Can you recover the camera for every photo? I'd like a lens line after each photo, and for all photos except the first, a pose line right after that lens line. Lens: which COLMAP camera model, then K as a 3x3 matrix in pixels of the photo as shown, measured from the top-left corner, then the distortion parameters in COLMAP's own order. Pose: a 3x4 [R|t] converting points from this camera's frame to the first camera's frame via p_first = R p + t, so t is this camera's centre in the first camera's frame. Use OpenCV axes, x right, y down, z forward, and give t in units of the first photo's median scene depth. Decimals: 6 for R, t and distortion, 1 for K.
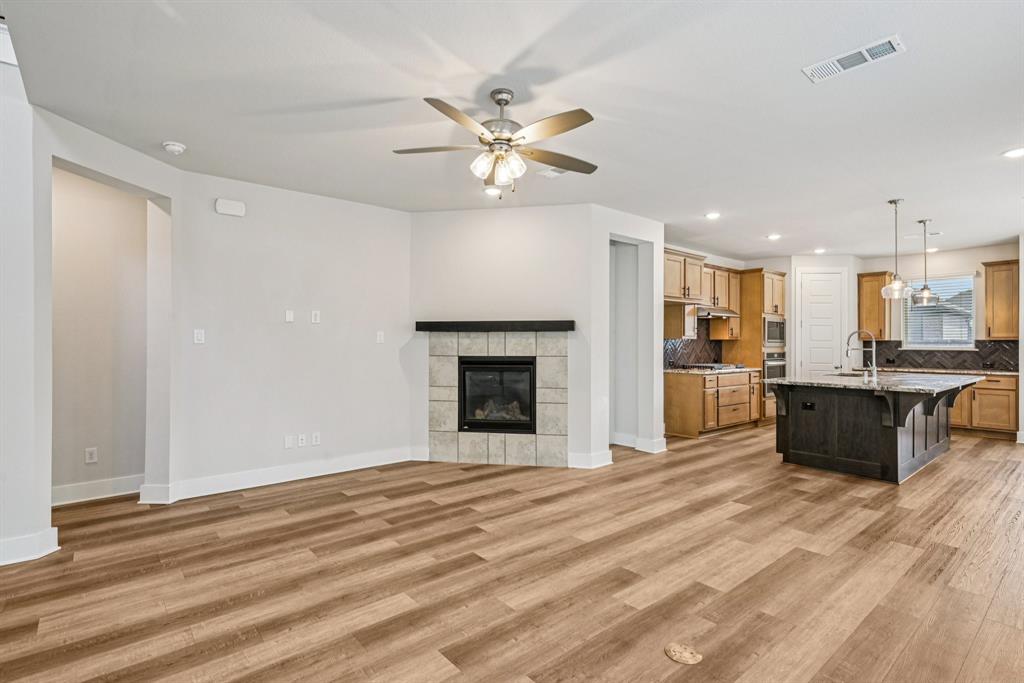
lens RADIAL K [[484.8, 0, 525.6], [0, 484.8, 341.9], [0, 0, 1]] dist [0.000907, 0.000306]
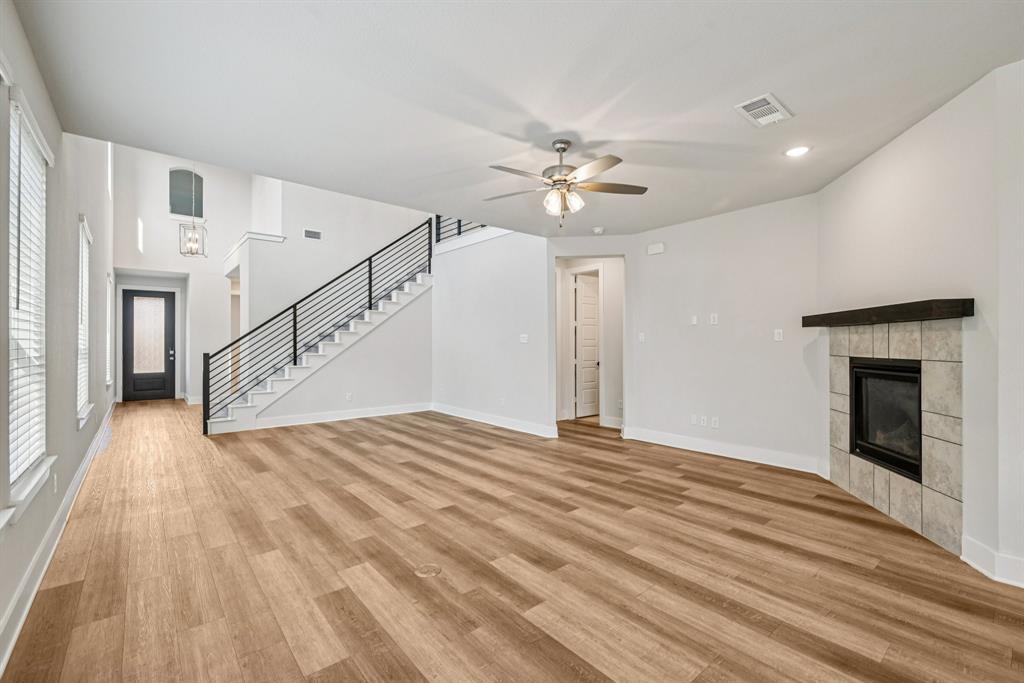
lens RADIAL K [[441.3, 0, 512.0], [0, 441.3, 341.5], [0, 0, 1]] dist [-0.000704, 0.000517]
pose [[0.002196, -0.005815, -0.999981, 0.600406], [0.008193, 0.999950, -0.005797, 0.004484], [0.999964, -0.008180, 0.002243, 0.475818]]
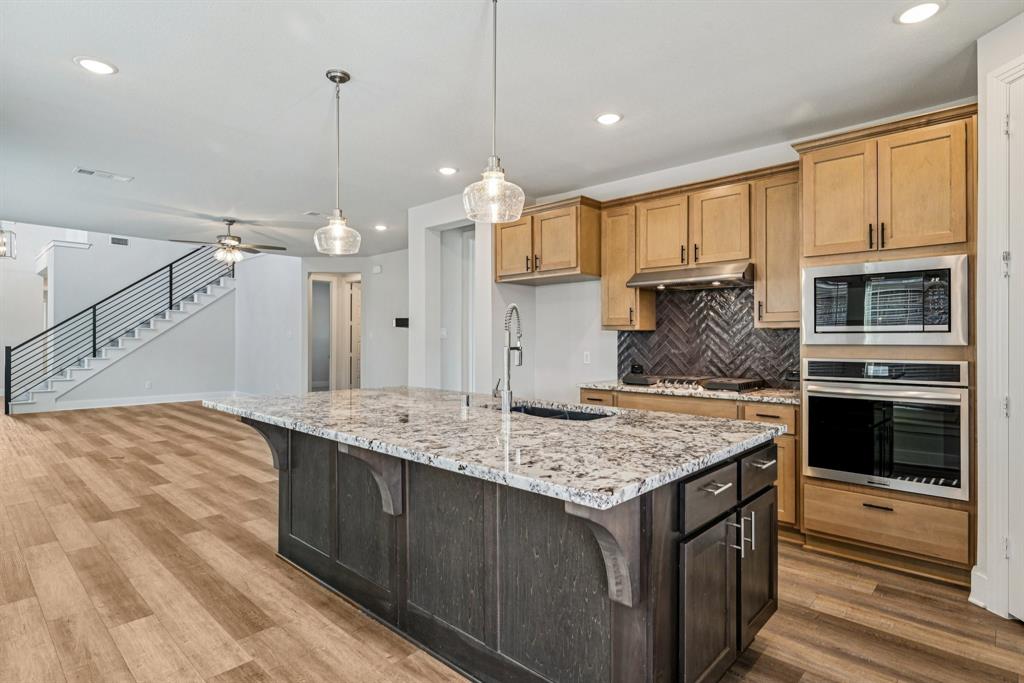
lens RADIAL K [[527.3, 0, 514.6], [0, 527.3, 338.8], [0, 0, 1]] dist [-0.002546, -0.000140]
pose [[0.127264, -0.003050, -0.991864, 1.298670], [0.003755, 0.999990, -0.002593, 0.008002], [0.991862, -0.003394, 0.127274, 1.057583]]
